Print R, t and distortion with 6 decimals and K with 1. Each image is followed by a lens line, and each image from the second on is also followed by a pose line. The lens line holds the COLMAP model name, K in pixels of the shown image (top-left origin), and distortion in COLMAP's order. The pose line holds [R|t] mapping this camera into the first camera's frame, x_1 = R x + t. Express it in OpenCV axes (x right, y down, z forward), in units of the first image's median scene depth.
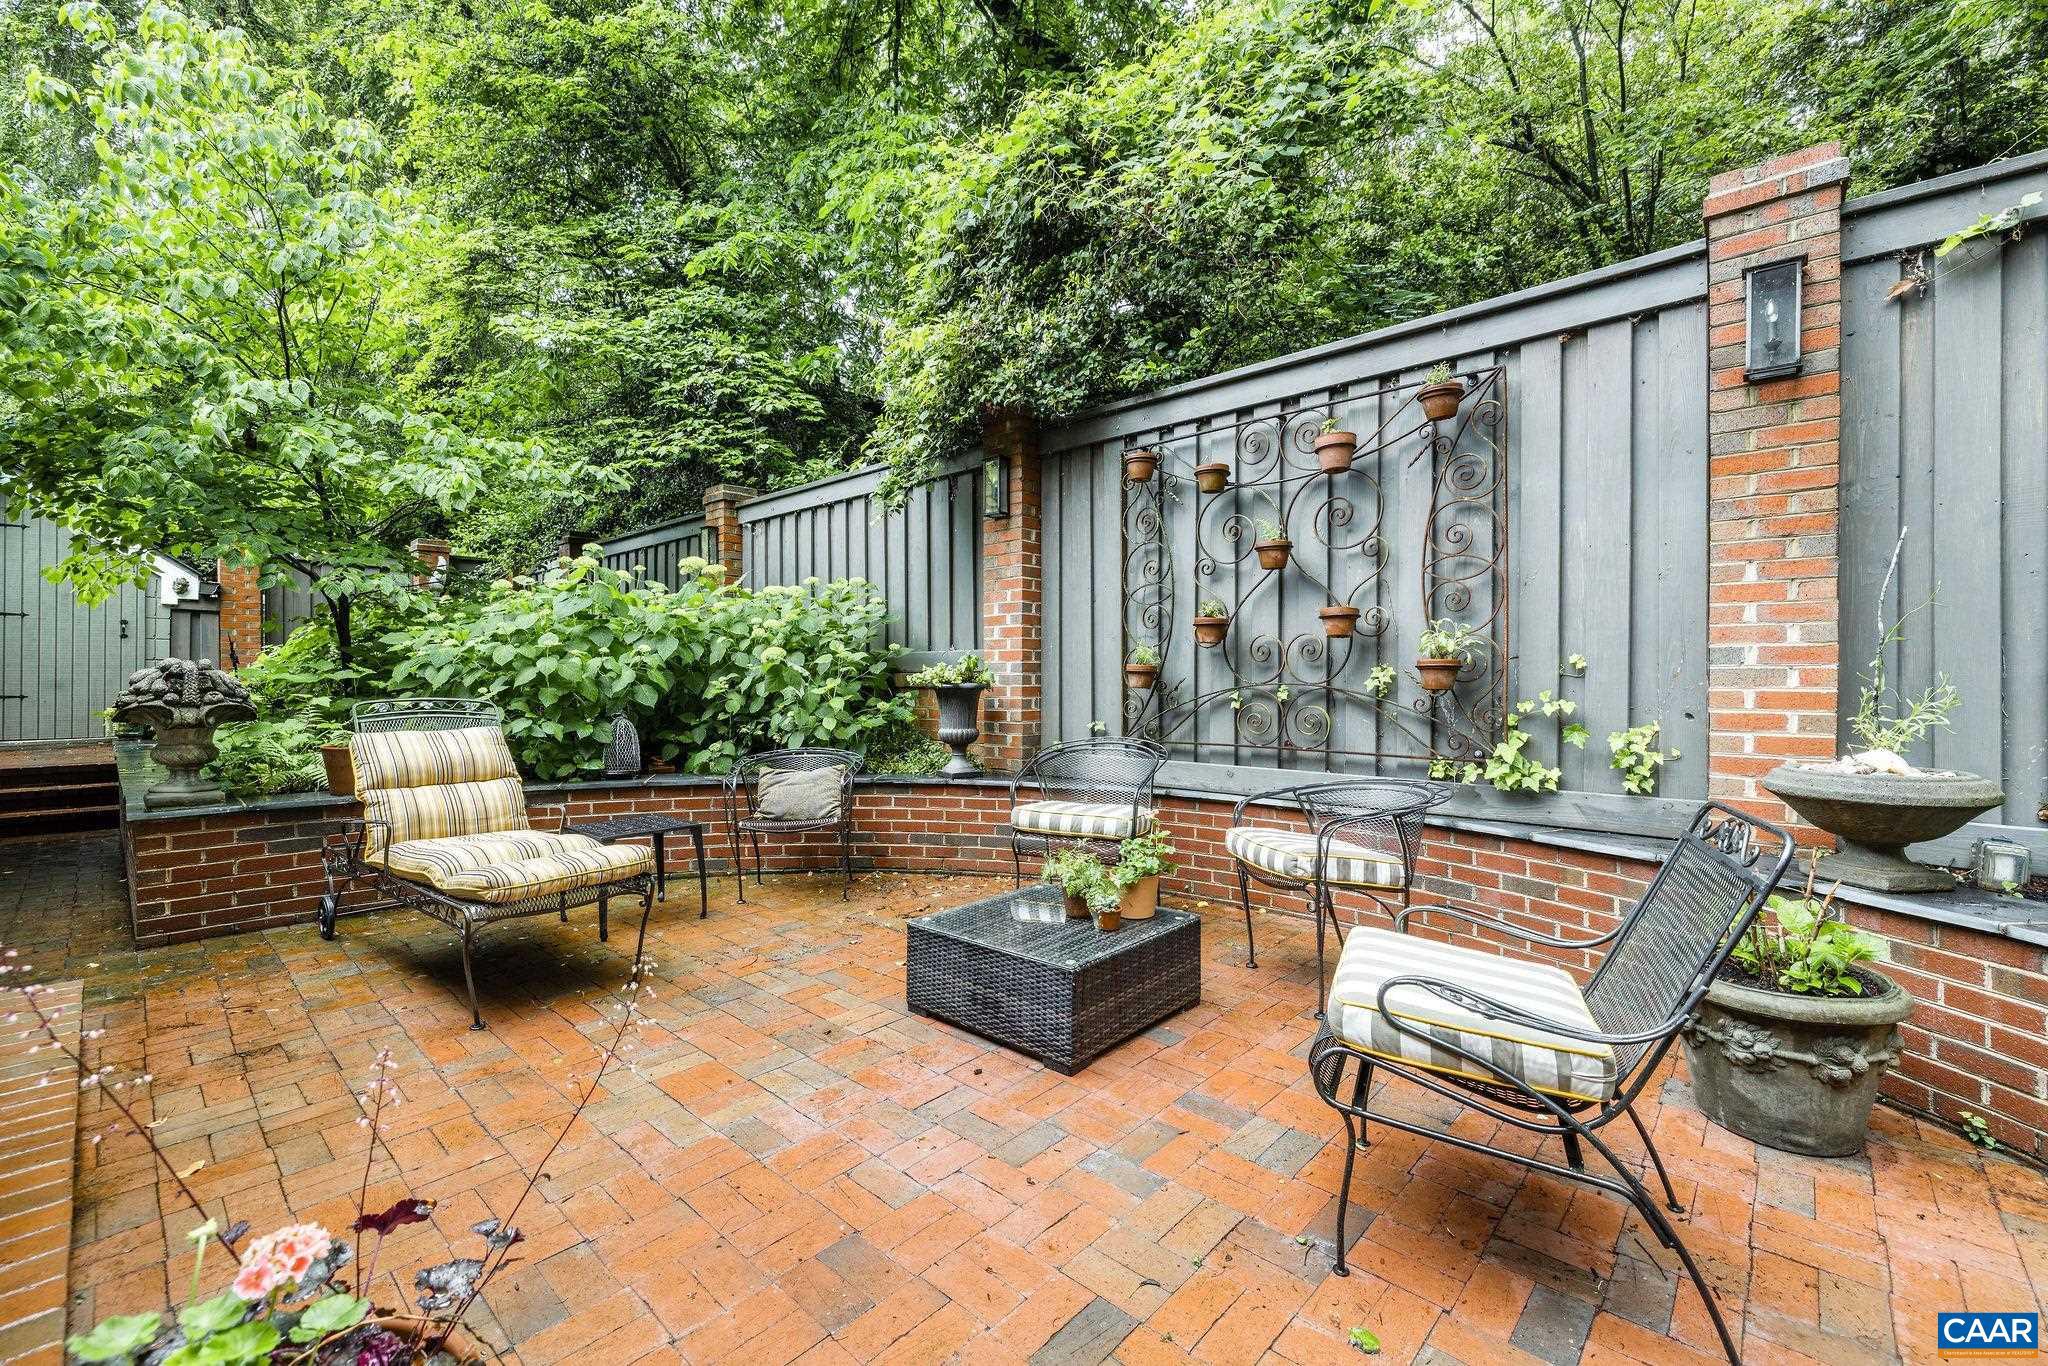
lens RADIAL K [[855.5, 0, 1024.0], [0, 855.5, 683.0], [0, 0, 1]] dist [0.000252, 0.000135]
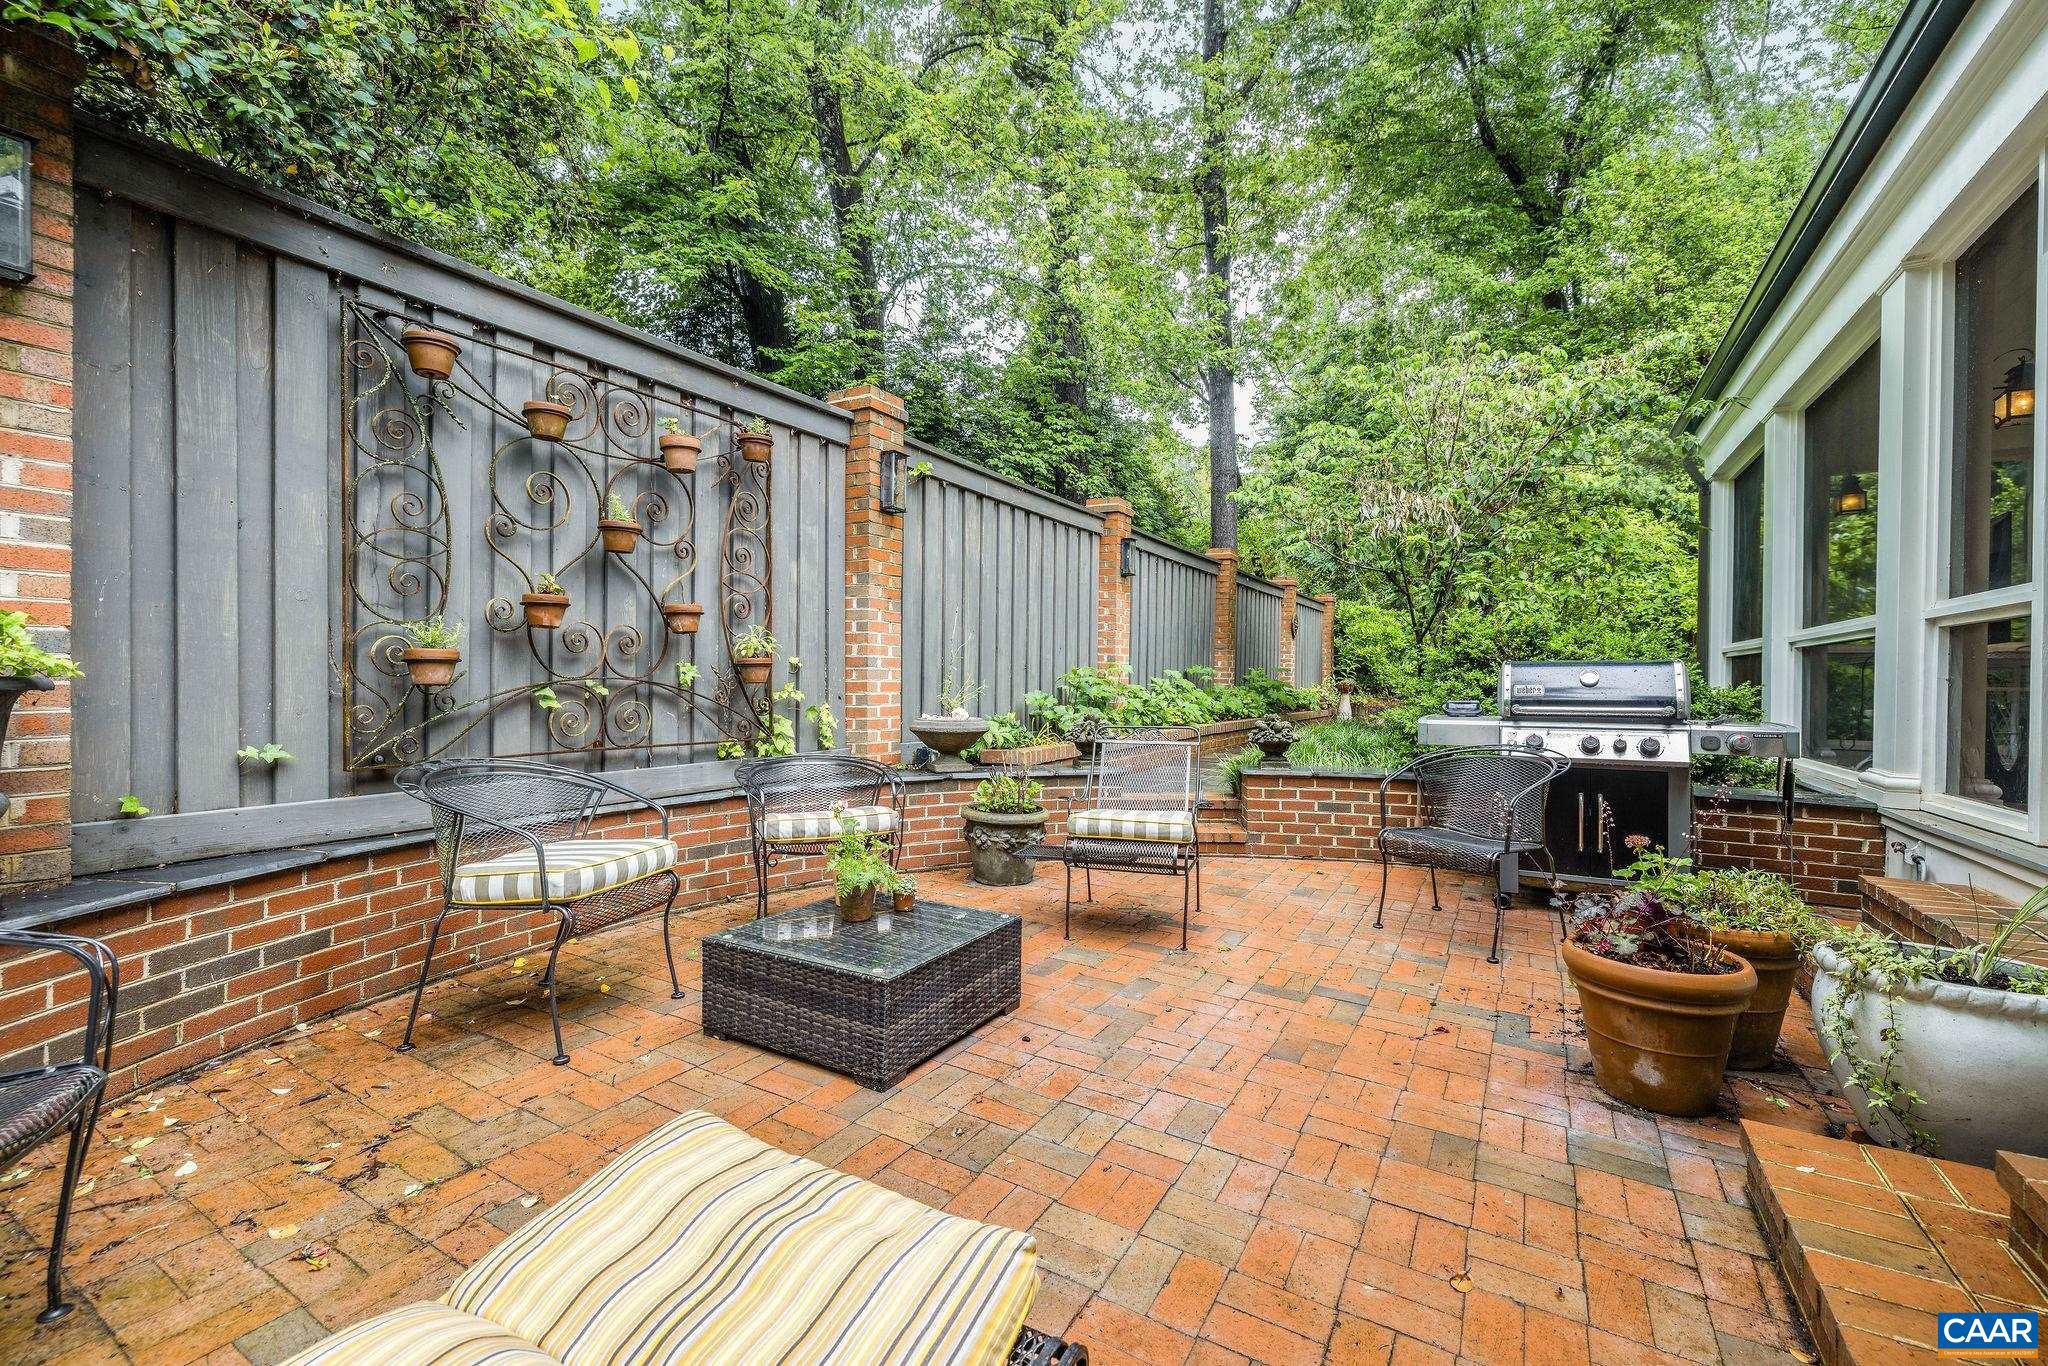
lens RADIAL K [[855.5, 0, 1024.0], [0, 855.5, 683.0], [0, 0, 1]] dist [0.000252, 0.000135]
pose [[-0.209836, -0.004317, 0.977727, -0.860227], [0.000967, 0.999989, 0.004623, 0.002677], [-0.977736, 0.001916, -0.209829, 0.960833]]
